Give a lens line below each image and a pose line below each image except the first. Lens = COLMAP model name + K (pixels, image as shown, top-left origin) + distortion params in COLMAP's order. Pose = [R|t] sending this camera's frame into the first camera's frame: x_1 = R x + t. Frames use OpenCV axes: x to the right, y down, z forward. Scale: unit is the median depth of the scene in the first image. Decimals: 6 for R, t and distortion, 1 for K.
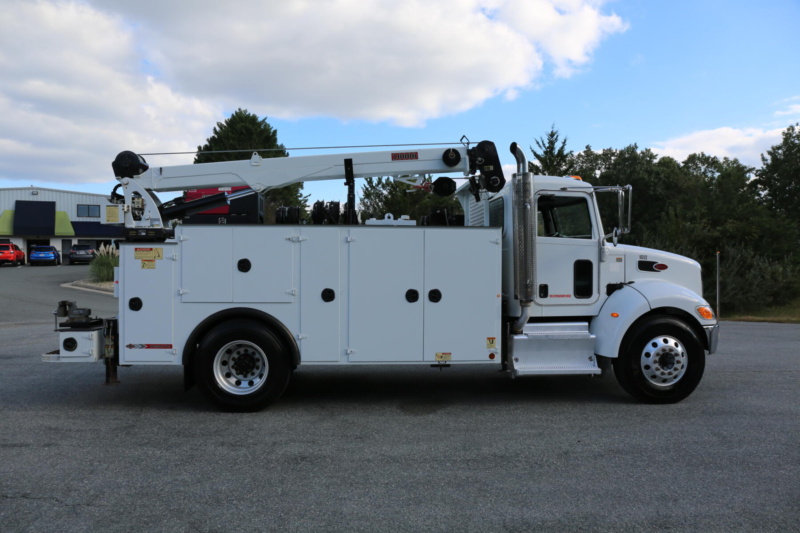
lens RADIAL K [[544.4, 0, 399.2], [0, 544.4, 266.5], [0, 0, 1]] dist [-0.103100, 0.081162]
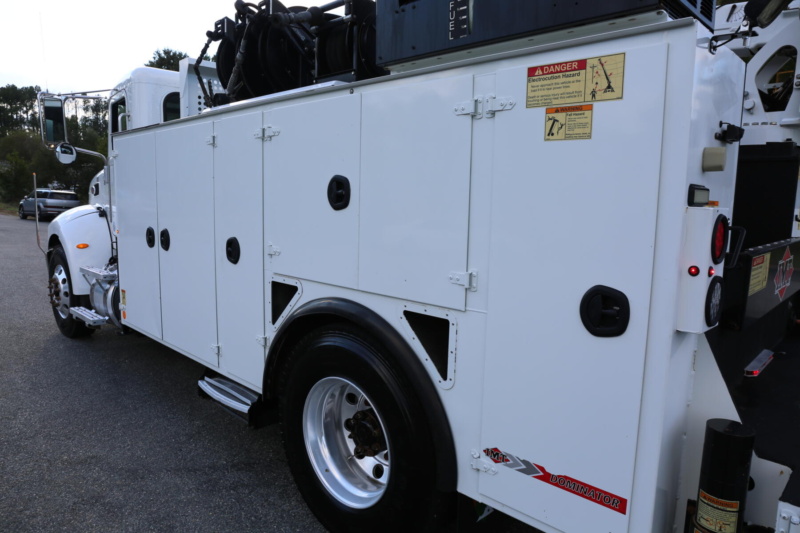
lens RADIAL K [[544.4, 0, 399.2], [0, 544.4, 266.5], [0, 0, 1]] dist [-0.103100, 0.081162]
pose [[0.665859, 0.107819, -0.738246, -0.298354], [-0.018046, 0.991541, 0.128535, 0.032000], [0.745859, -0.072264, 0.662172, 0.703075]]
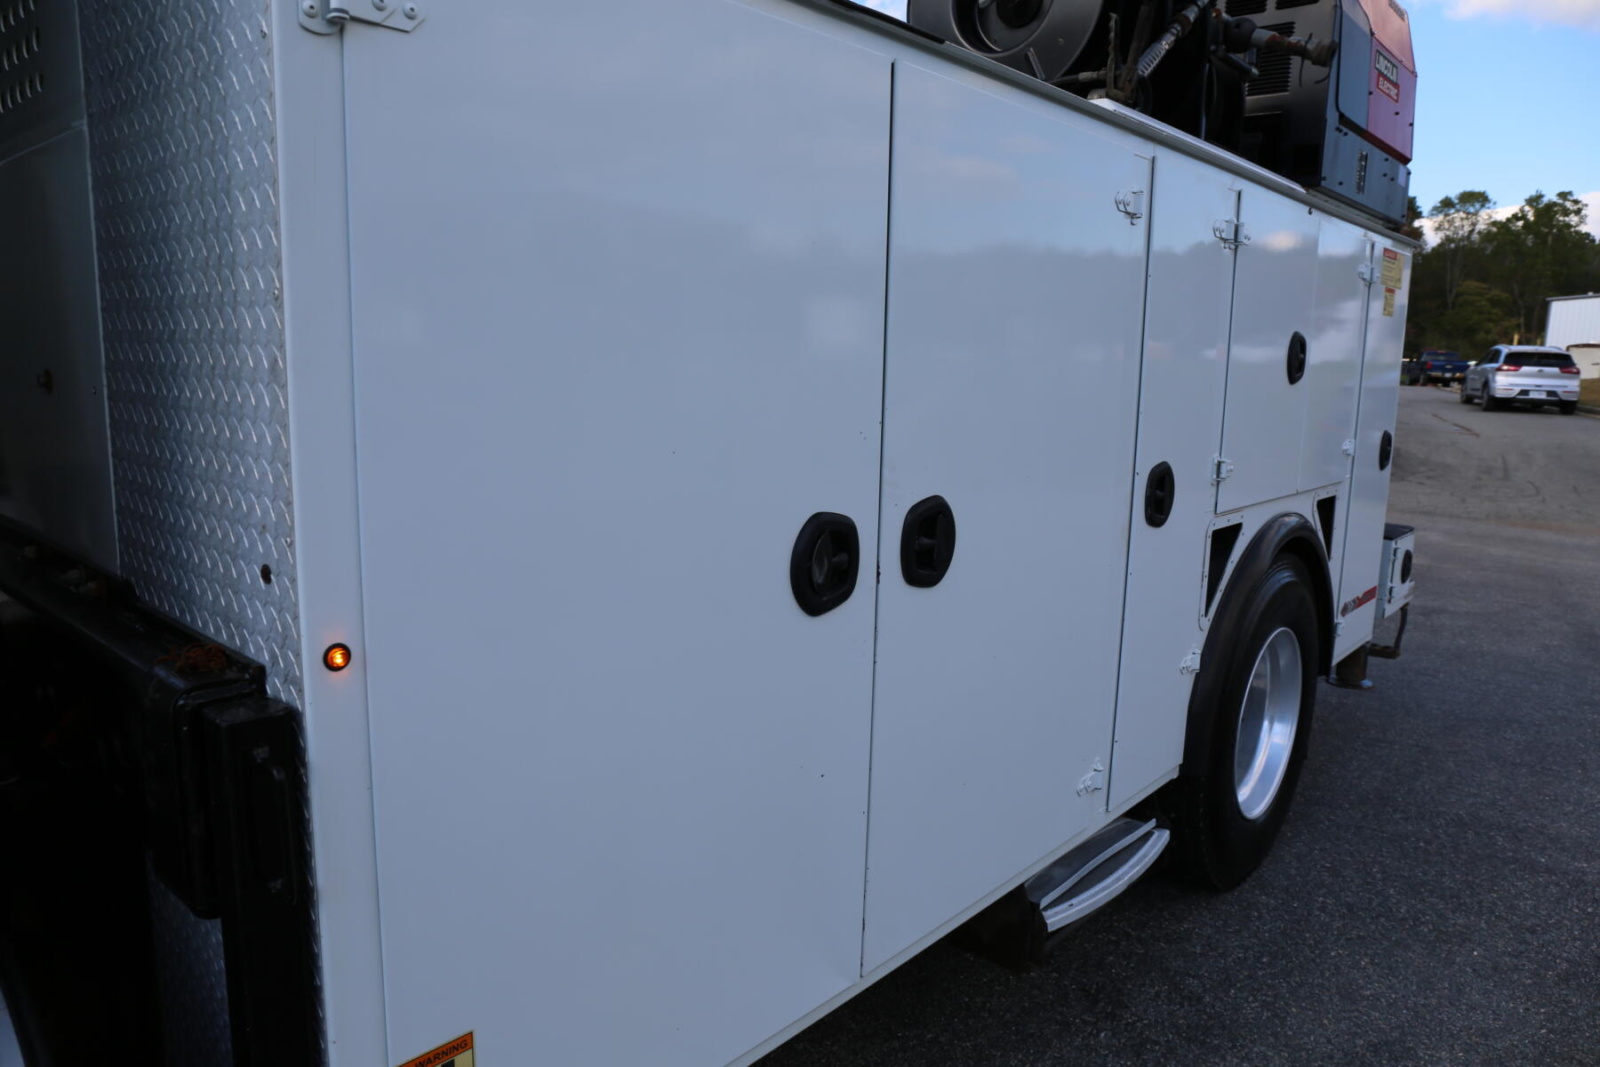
lens RADIAL K [[1079.7, 0, 794.3], [0, 1079.7, 534.9], [0, 0, 1]] dist [-0.107648, 0.079155]
pose [[0.720923, -0.101390, 0.685558, -1.112755], [-0.021779, 0.985437, 0.168642, 0.034059], [-0.692673, -0.136508, 0.708216, 0.726739]]
